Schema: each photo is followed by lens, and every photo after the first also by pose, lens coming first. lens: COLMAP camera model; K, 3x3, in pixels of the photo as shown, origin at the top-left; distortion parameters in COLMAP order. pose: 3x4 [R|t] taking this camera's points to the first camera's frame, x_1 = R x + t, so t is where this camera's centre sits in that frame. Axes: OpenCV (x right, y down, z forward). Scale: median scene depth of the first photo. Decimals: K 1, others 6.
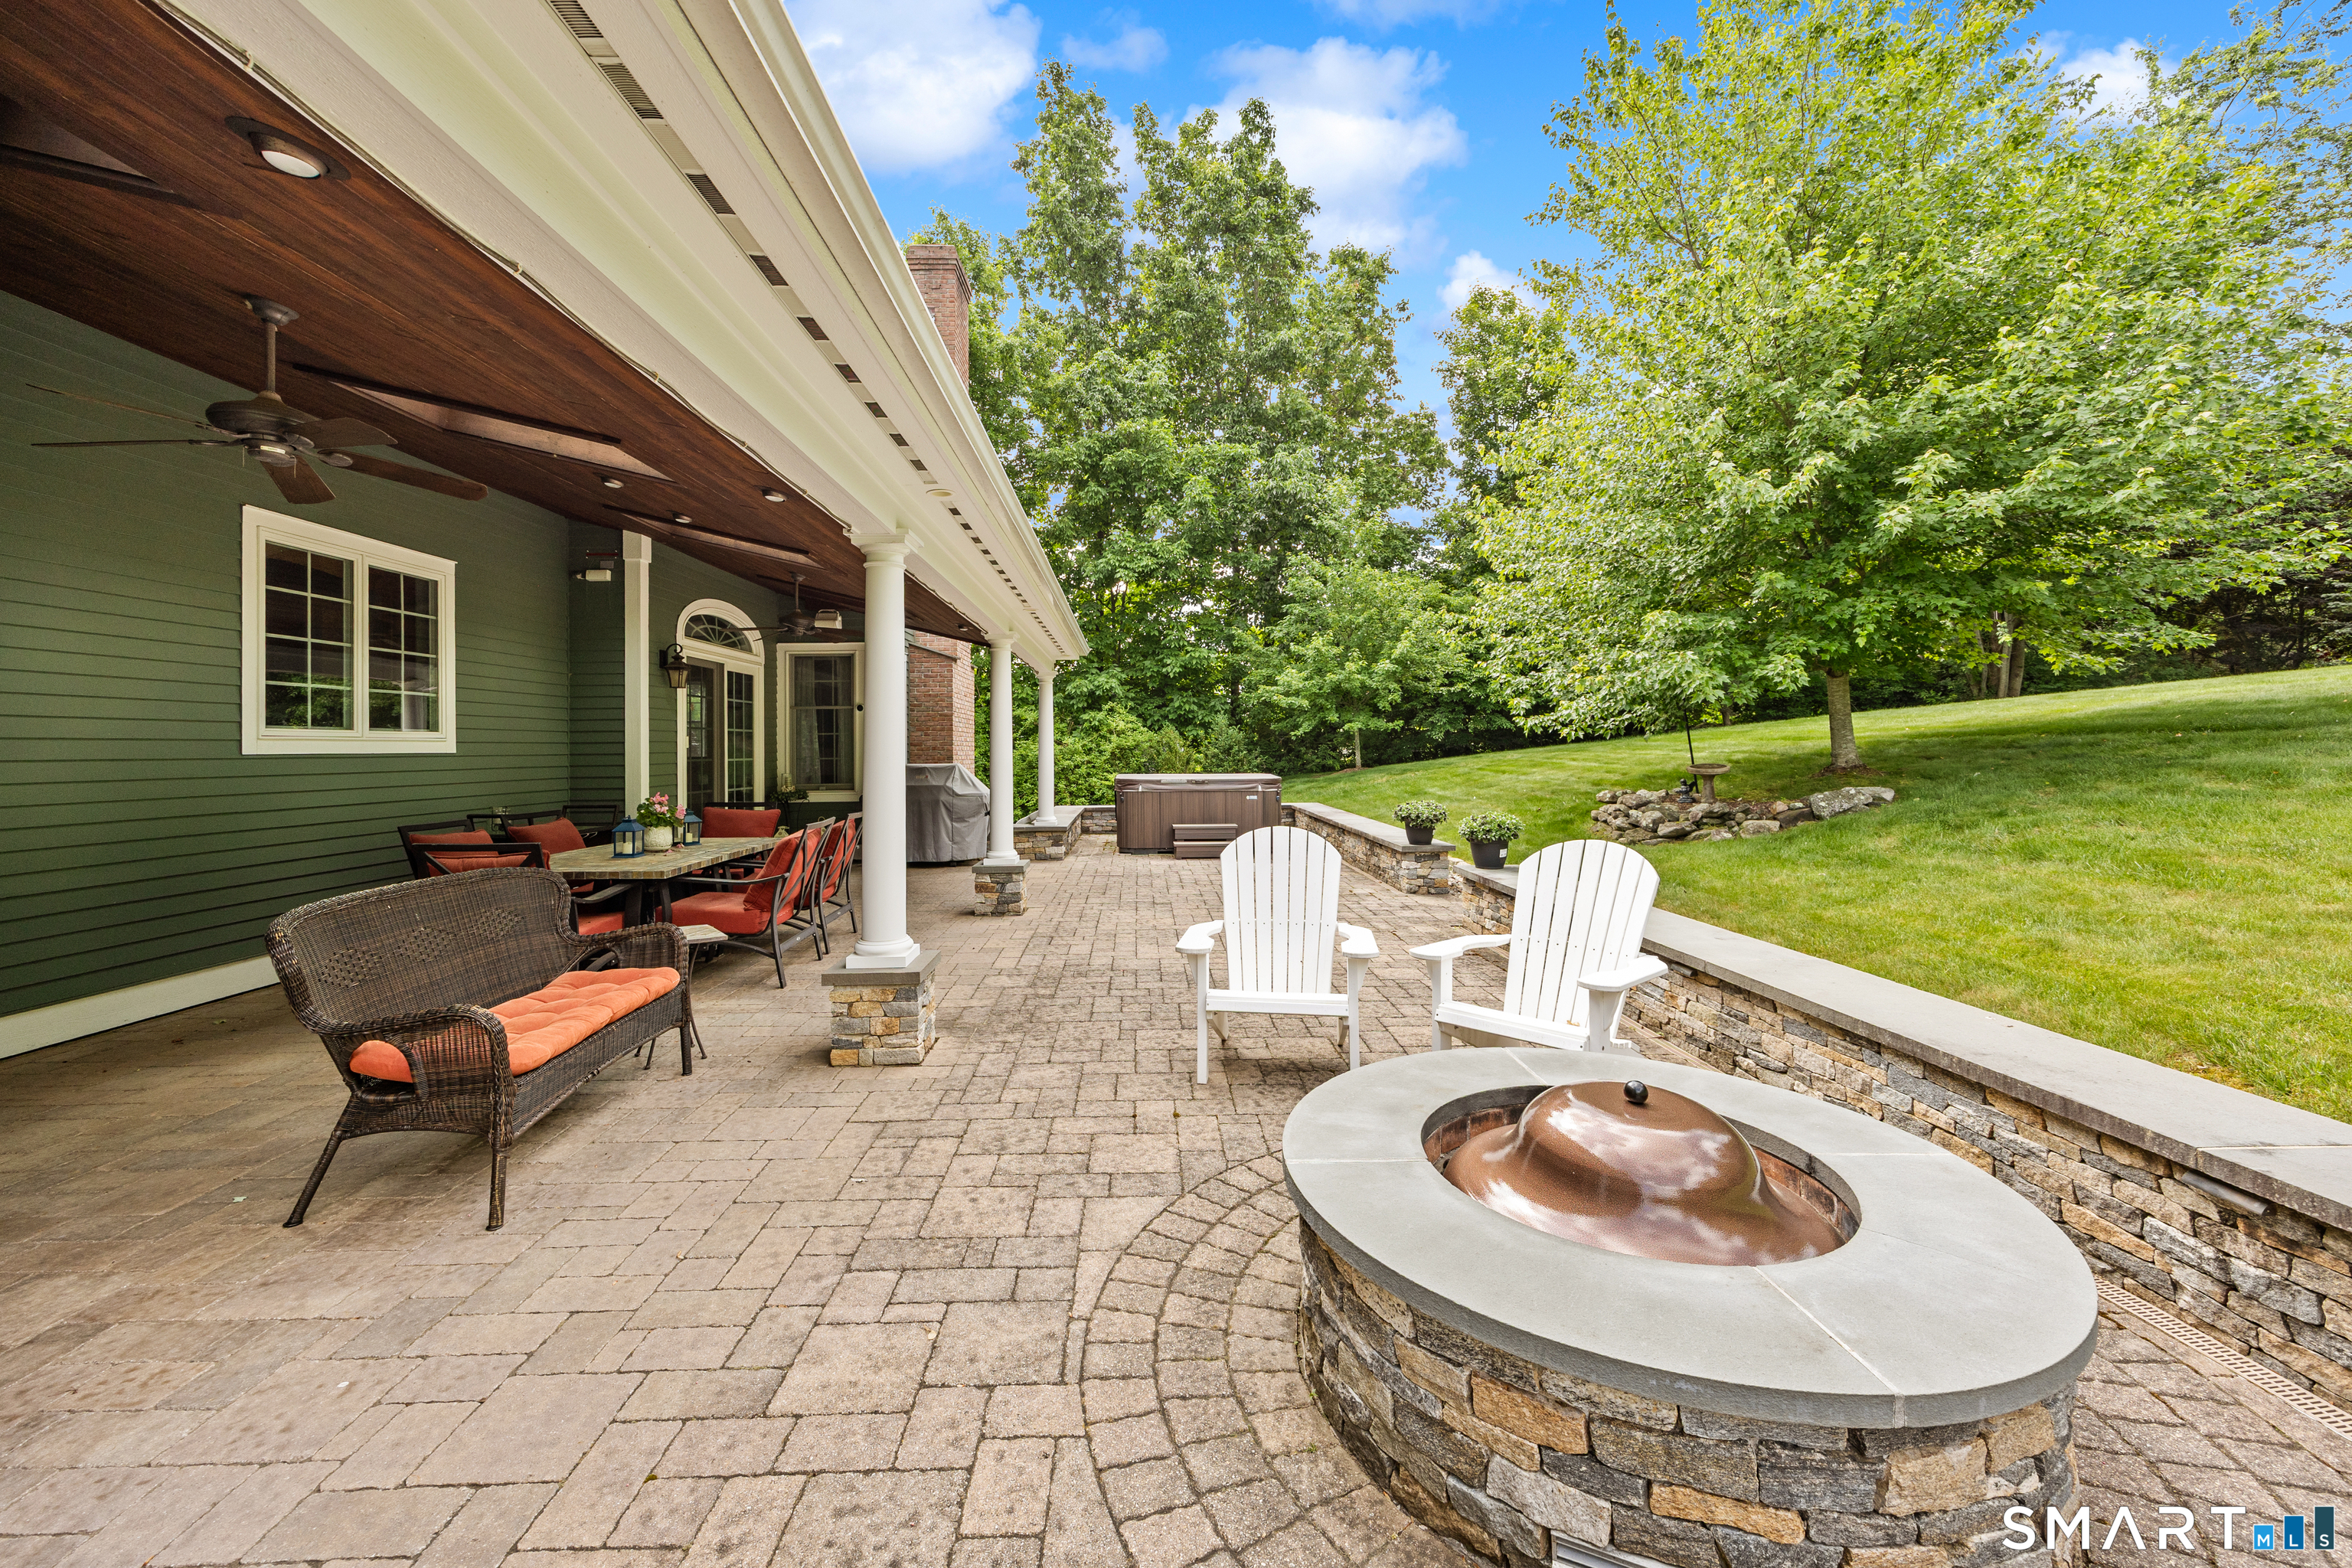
lens RADIAL K [[963.6, 0, 1174.6], [0, 963.6, 766.3], [0, 0, 1]] dist [0.016305, -0.000368]
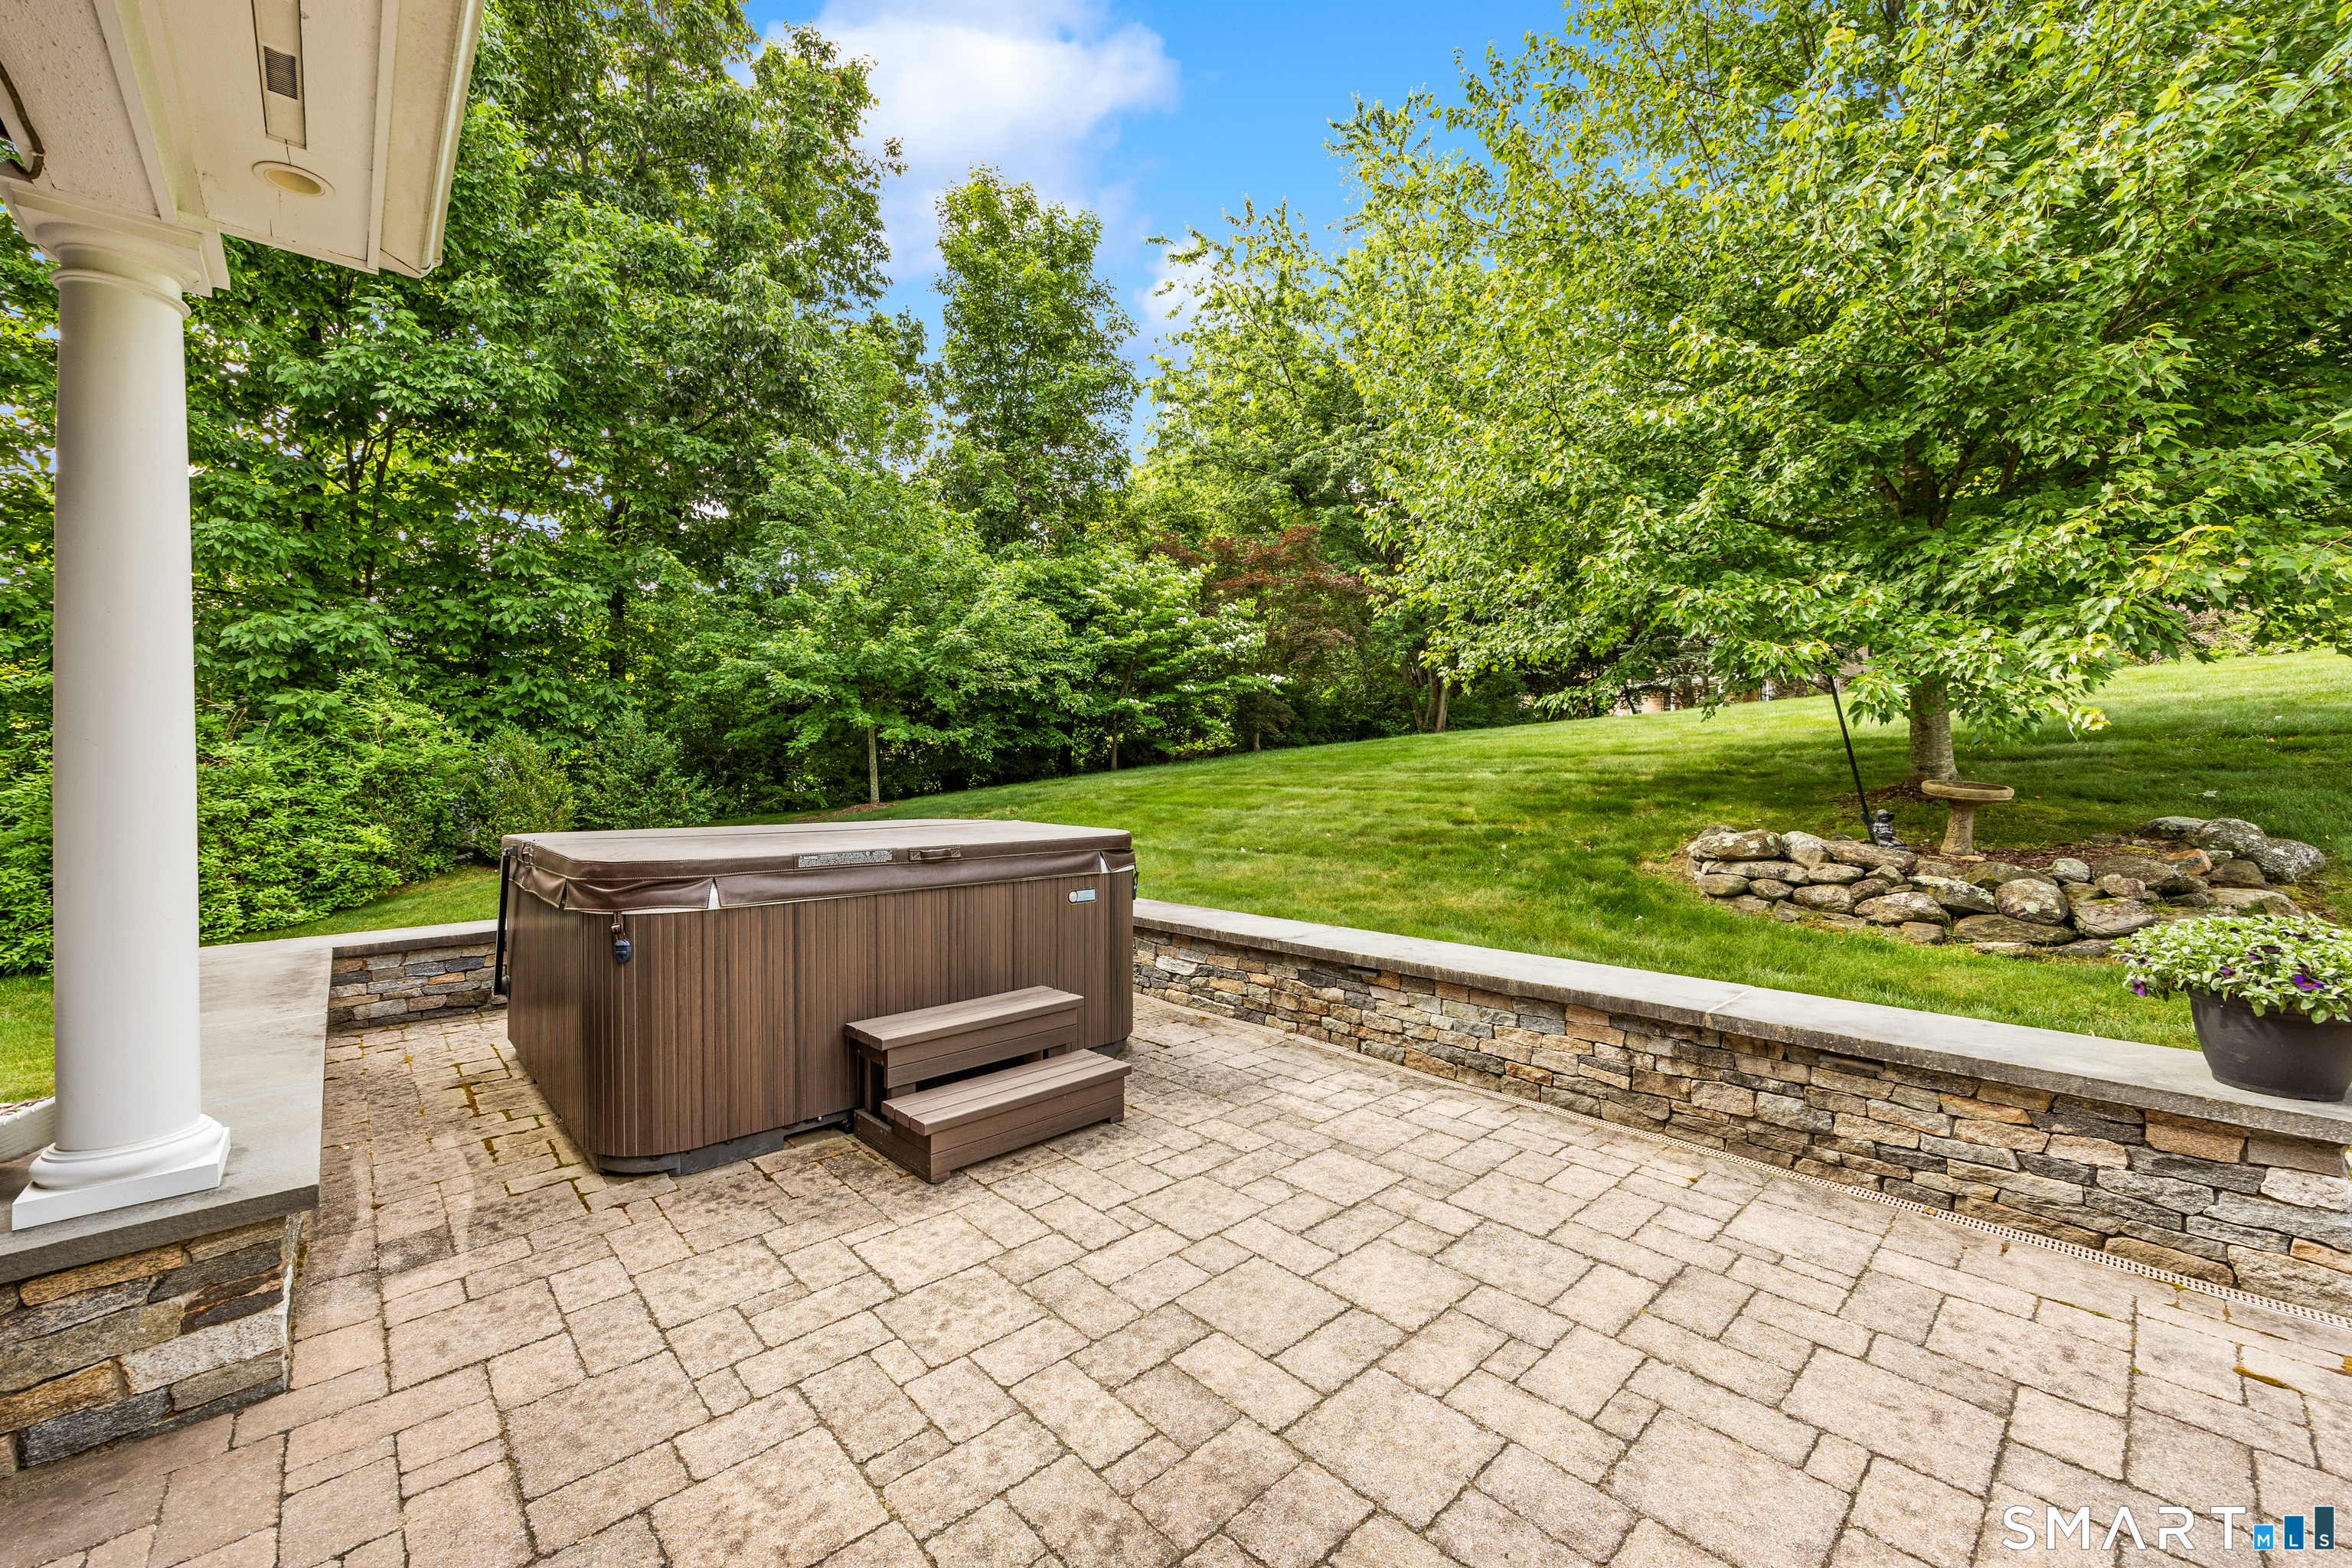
lens RADIAL K [[963.6, 0, 1180.1], [0, 963.6, 776.5], [0, 0, 1]] dist [0.016305, -0.000368]
pose [[0.780836, -0.000751, 0.624735, -0.051859], [0.016756, 0.999665, -0.019741, -0.000291], [-0.624511, 0.025882, 0.780587, 0.397424]]
